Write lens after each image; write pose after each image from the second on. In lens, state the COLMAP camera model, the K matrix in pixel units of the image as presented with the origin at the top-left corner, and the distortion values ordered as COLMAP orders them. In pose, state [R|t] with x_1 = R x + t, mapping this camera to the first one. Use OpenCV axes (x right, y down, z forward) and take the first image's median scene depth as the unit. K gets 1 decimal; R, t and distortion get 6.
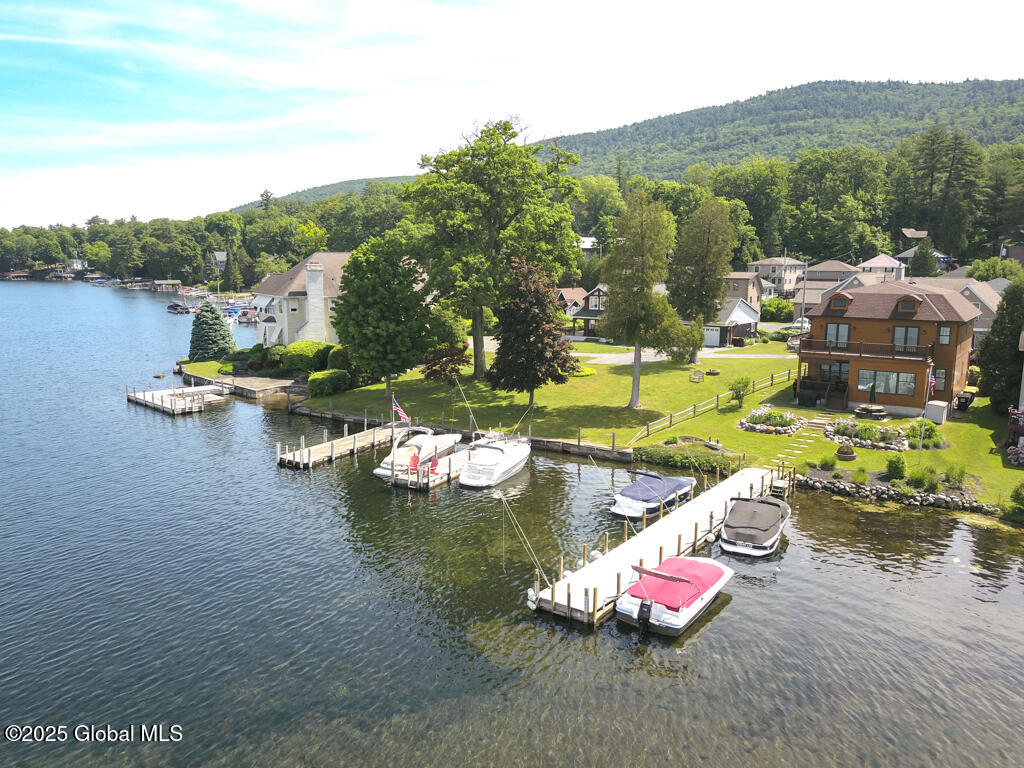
lens RADIAL K [[781.0, 0, 509.1], [0, 781.0, 385.9], [0, 0, 1]] dist [0.000384, -0.003154]
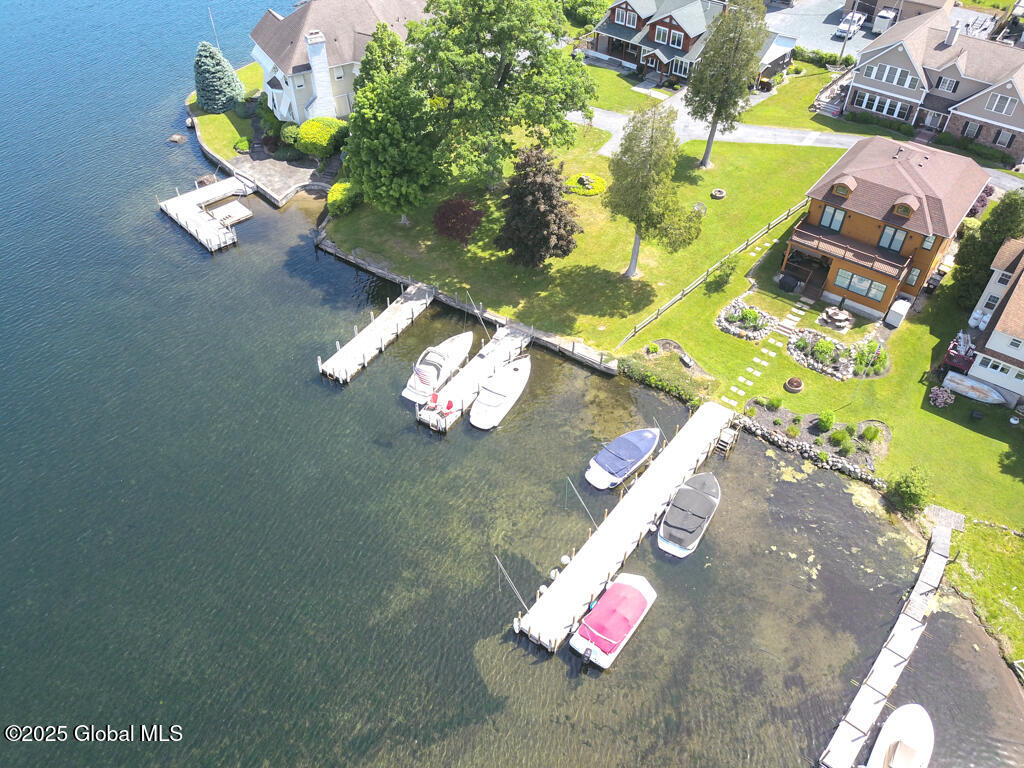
lens RADIAL K [[781.0, 0, 512.8], [0, 781.0, 382.2], [0, 0, 1]] dist [0.000384, -0.003154]
pose [[0.999533, 0.023638, -0.019373, 0.018170], [-0.008496, 0.823798, 0.566820, -0.429924], [0.029358, -0.566391, 0.823614, 0.006993]]
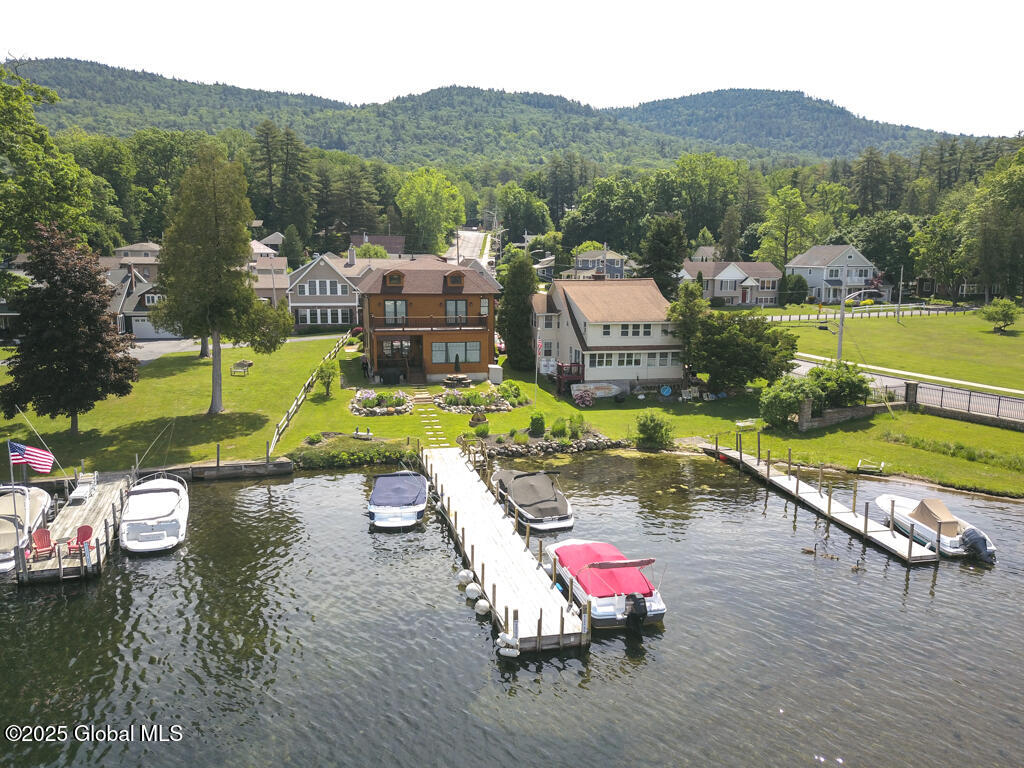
lens RADIAL K [[781.0, 0, 512.8], [0, 781.0, 384.5], [0, 0, 1]] dist [0.000384, -0.003154]
pose [[0.648221, -0.123351, 0.751395, -0.231984], [0.116450, 0.991243, 0.062265, -0.015305], [-0.752495, 0.047139, 0.656908, 0.204742]]
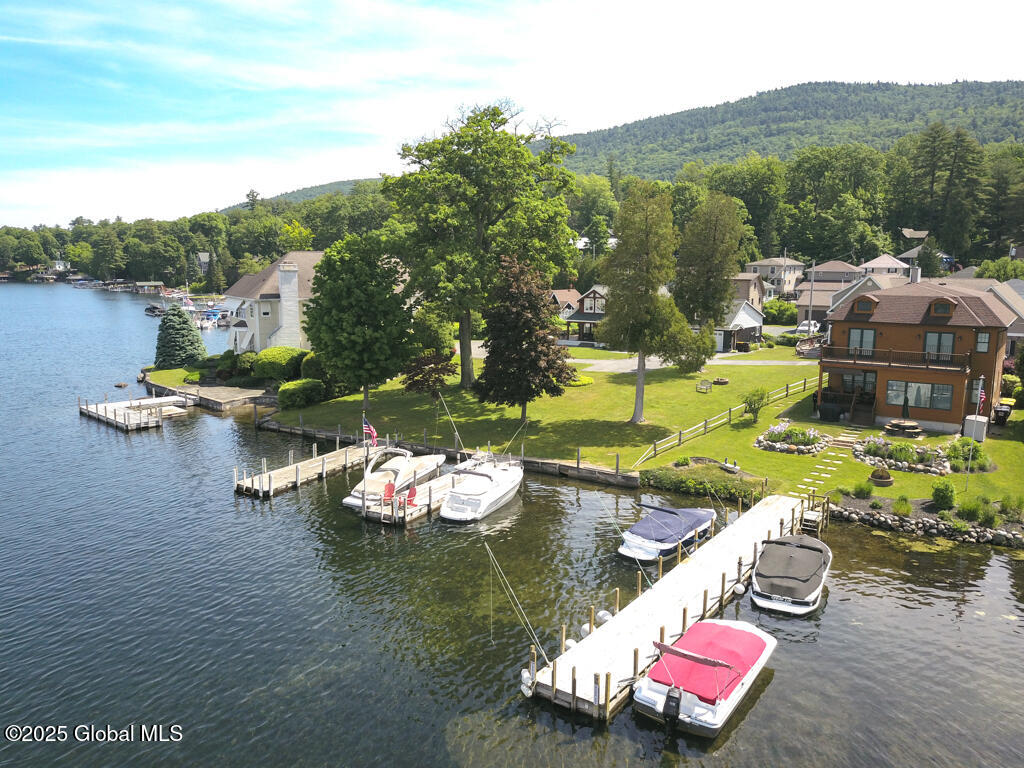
lens RADIAL K [[781.0, 0, 508.1], [0, 781.0, 389.1], [0, 0, 1]] dist [0.000384, -0.003154]
pose [[0.999941, -0.002058, 0.010667, 0.001007], [0.002035, 0.999995, 0.002210, -0.011897], [-0.010672, -0.002189, 0.999941, 0.091357]]
